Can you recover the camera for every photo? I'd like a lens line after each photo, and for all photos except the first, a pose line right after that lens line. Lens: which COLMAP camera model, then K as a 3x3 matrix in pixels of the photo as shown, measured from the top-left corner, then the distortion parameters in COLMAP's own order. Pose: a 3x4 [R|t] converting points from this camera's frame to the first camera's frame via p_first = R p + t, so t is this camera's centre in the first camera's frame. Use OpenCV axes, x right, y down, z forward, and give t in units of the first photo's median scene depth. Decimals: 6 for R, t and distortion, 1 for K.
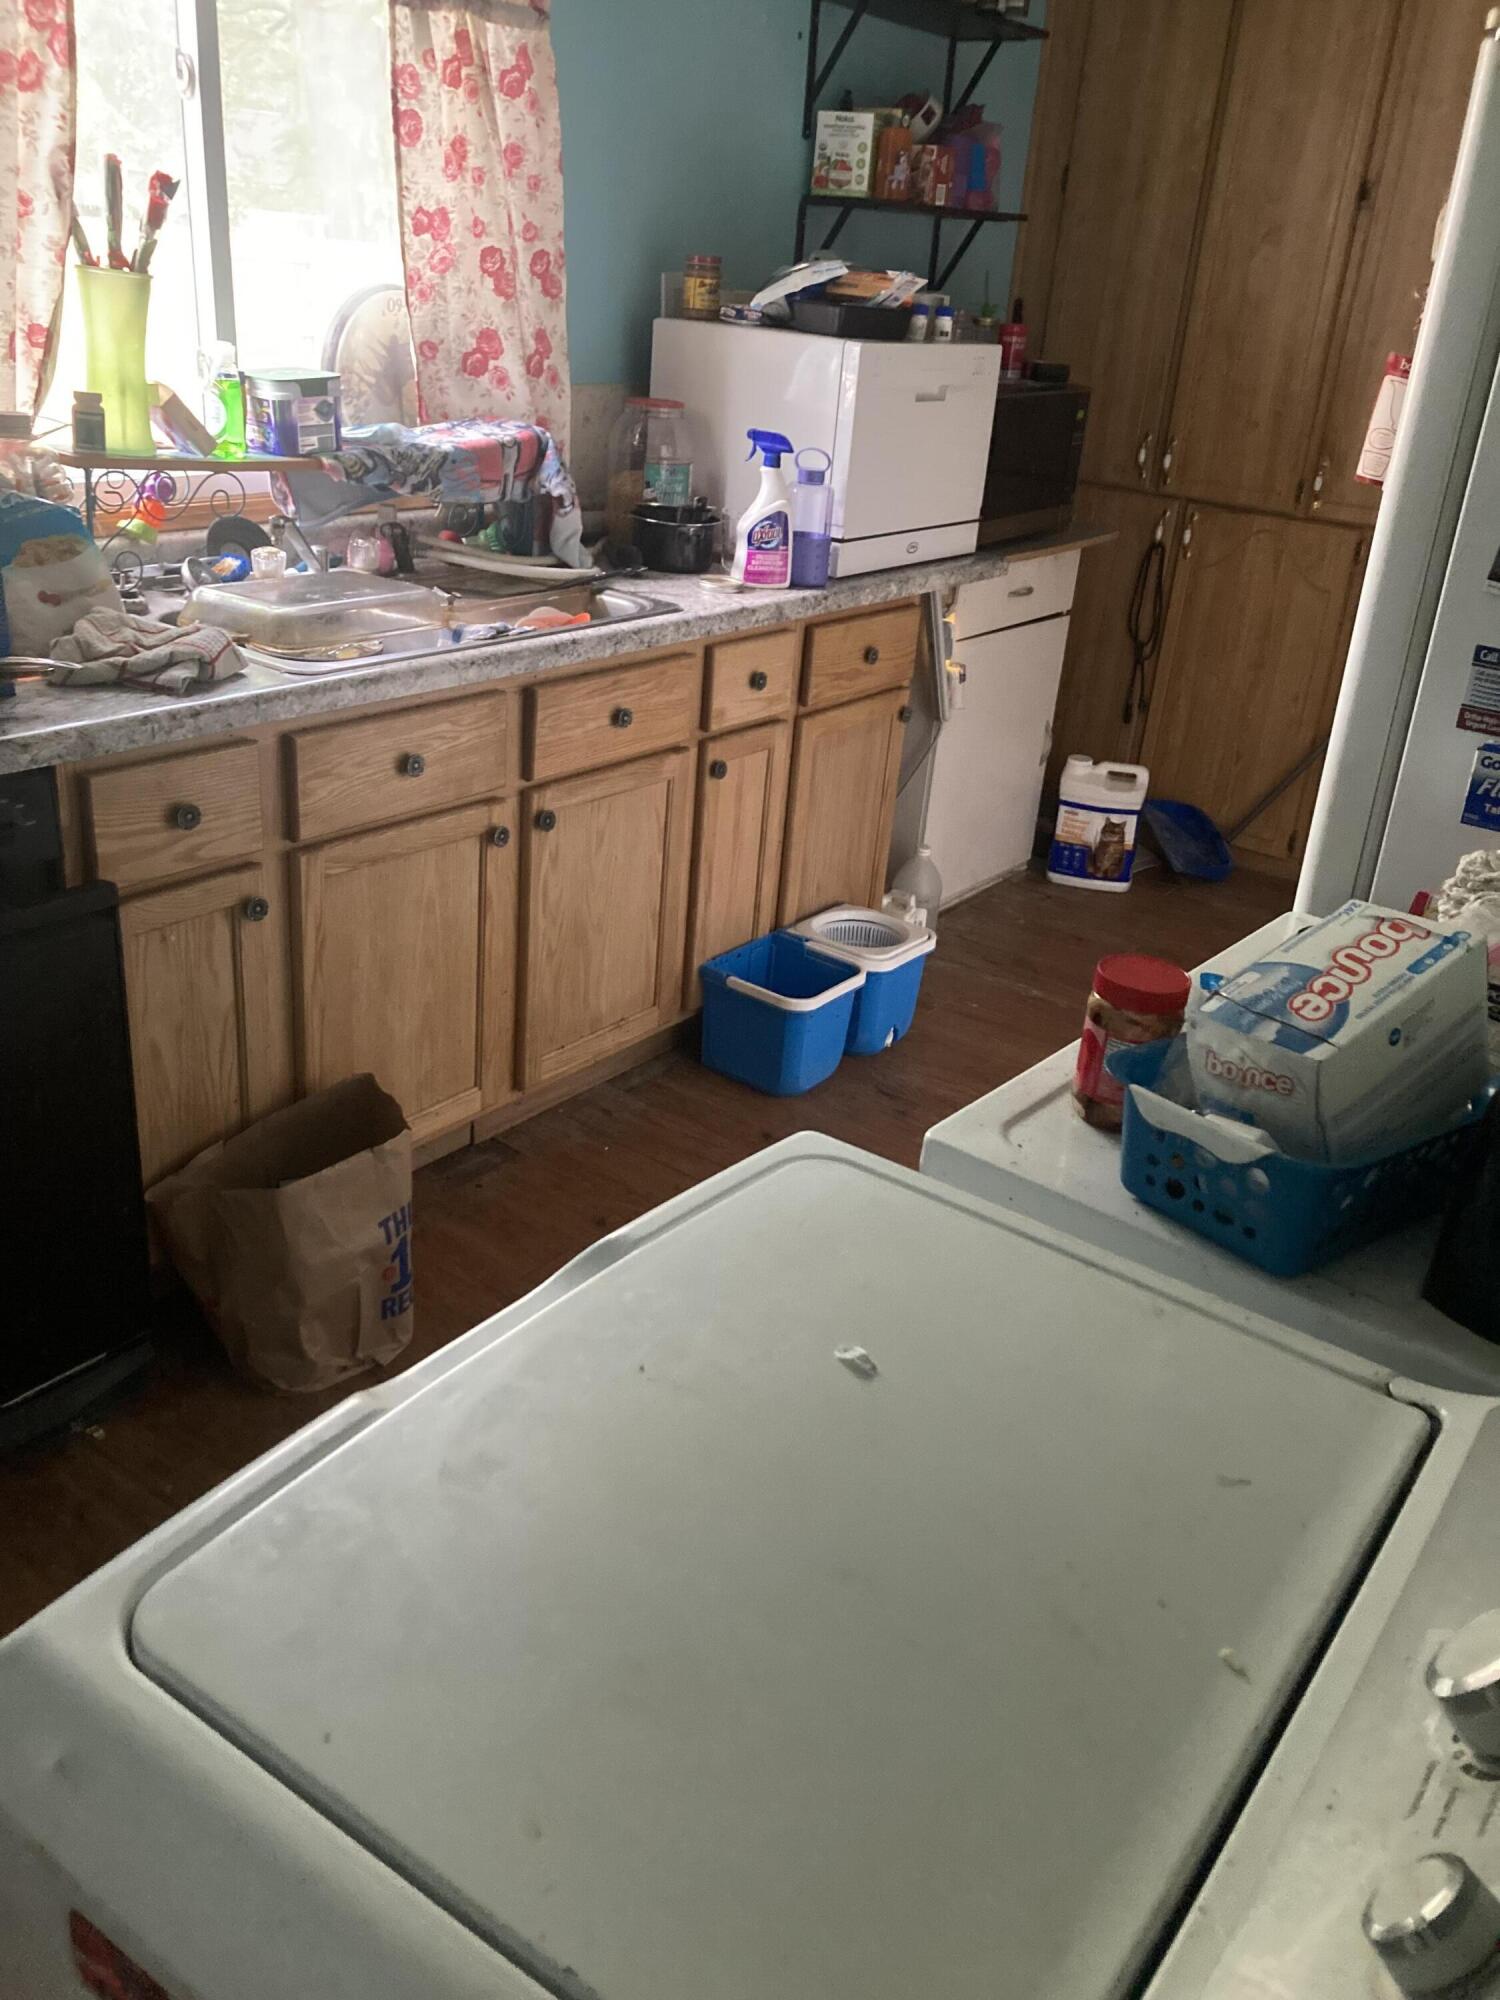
lens RADIAL K [[1644.1, 0, 750.0], [0, 1644.1, 1000.0], [0, 0, 1]] dist [0.042576, 0.003149]
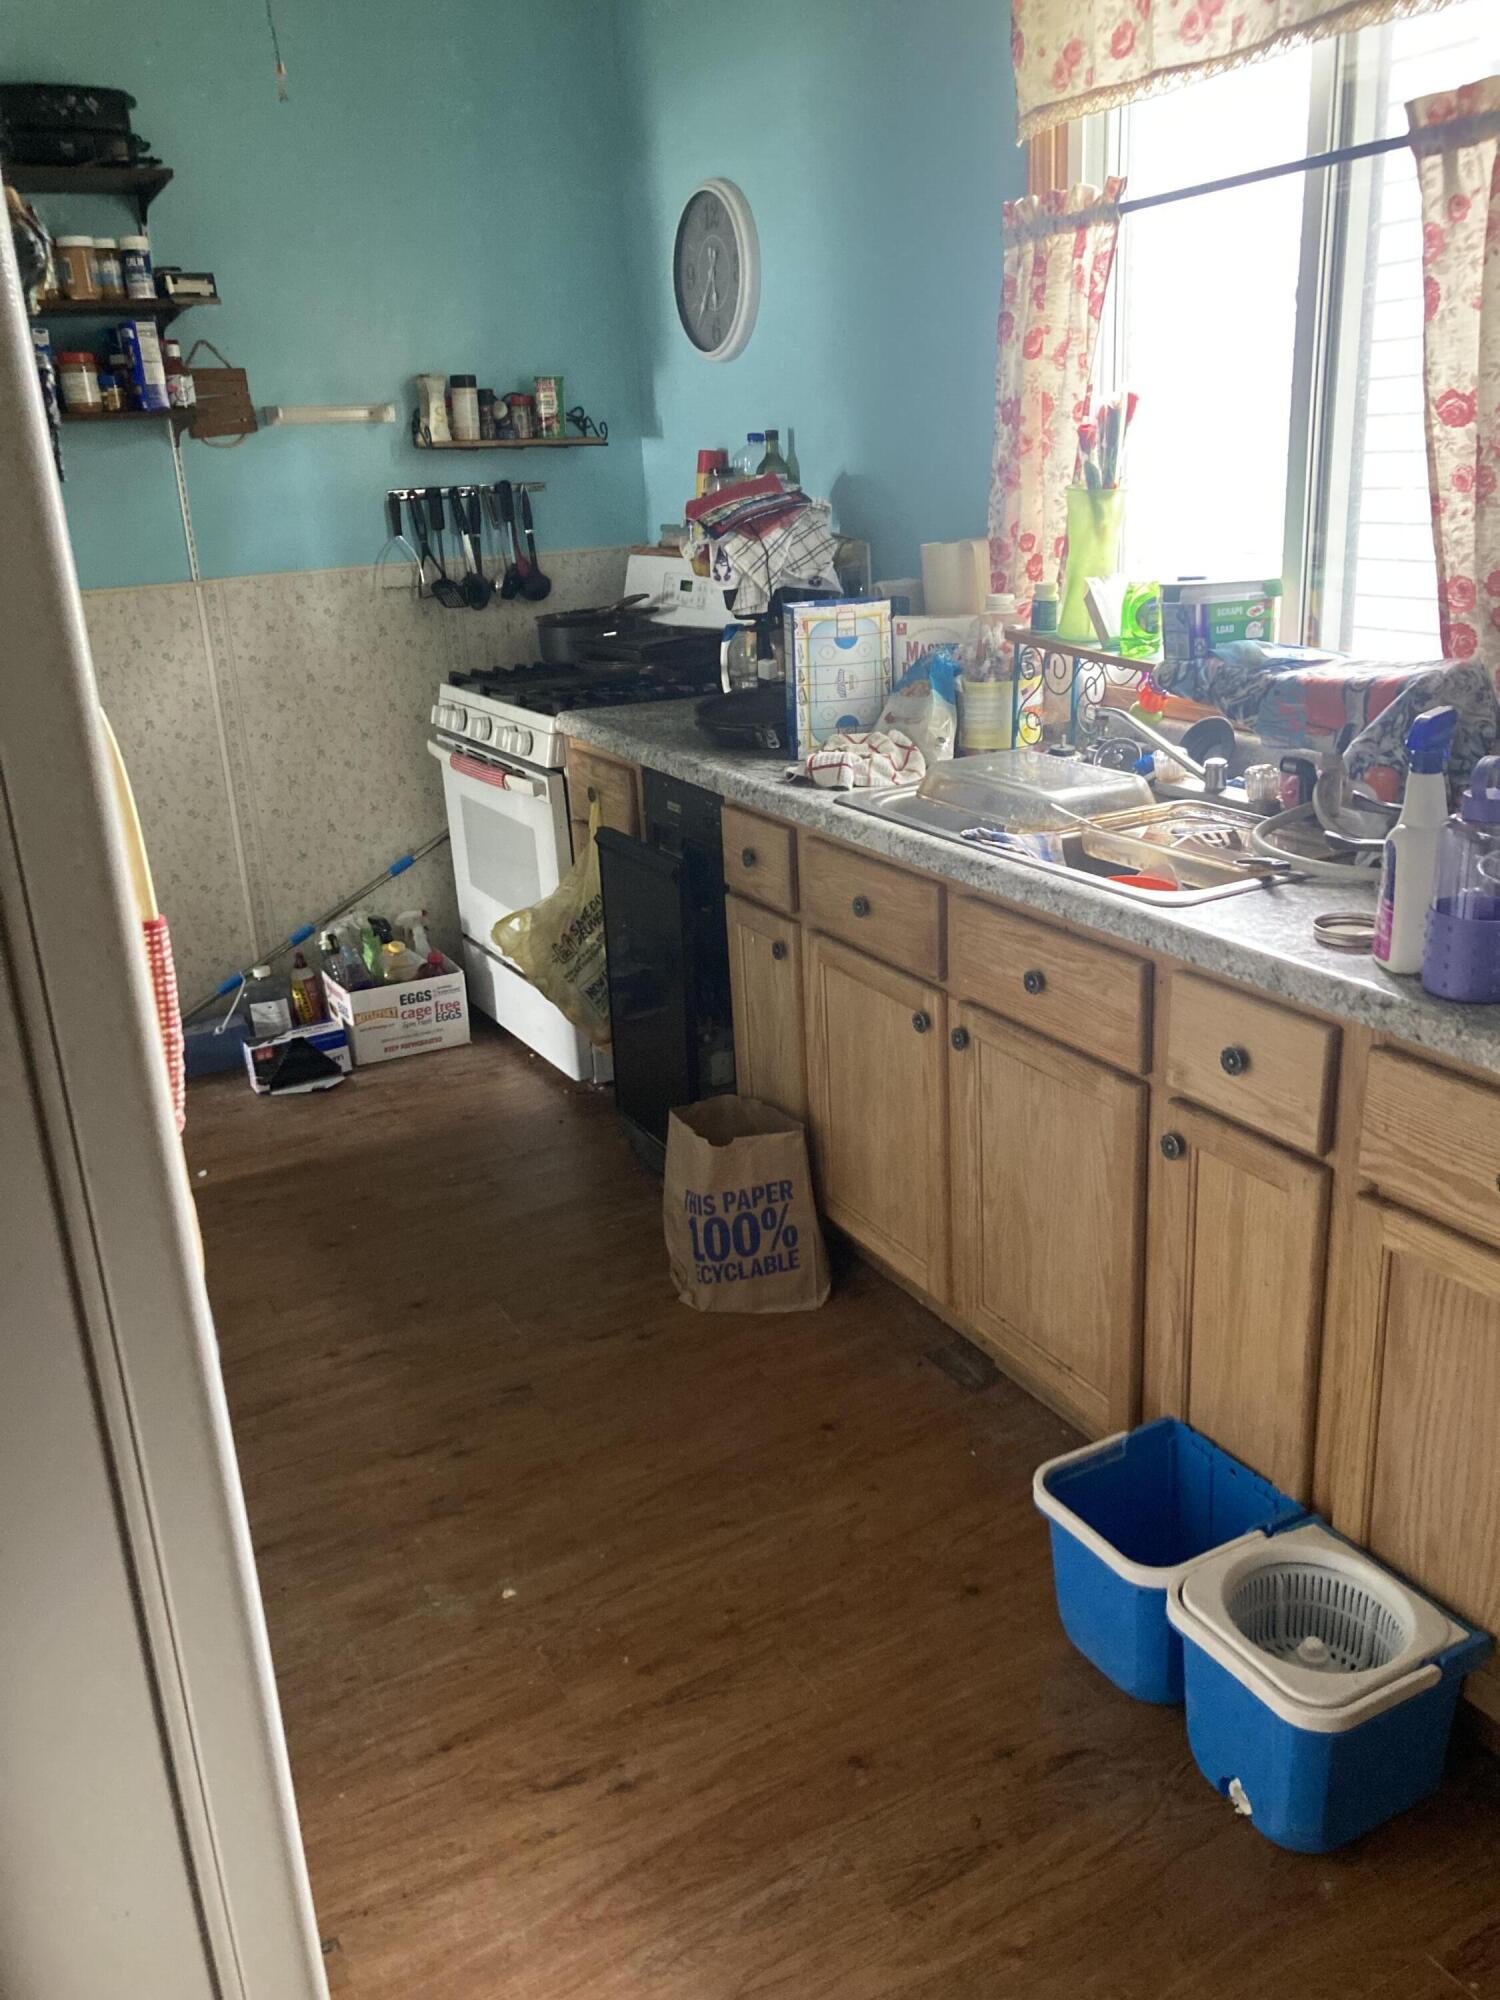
lens RADIAL K [[1630.4, 0, 750.0], [0, 1630.4, 1000.0], [0, 0, 1]] dist [0.005666, -0.002003]
pose [[-0.461435, 0.235884, -0.855241, 0.687591], [-0.338665, 0.844169, 0.415553, -0.452510], [0.819990, 0.481391, -0.309643, 1.128981]]
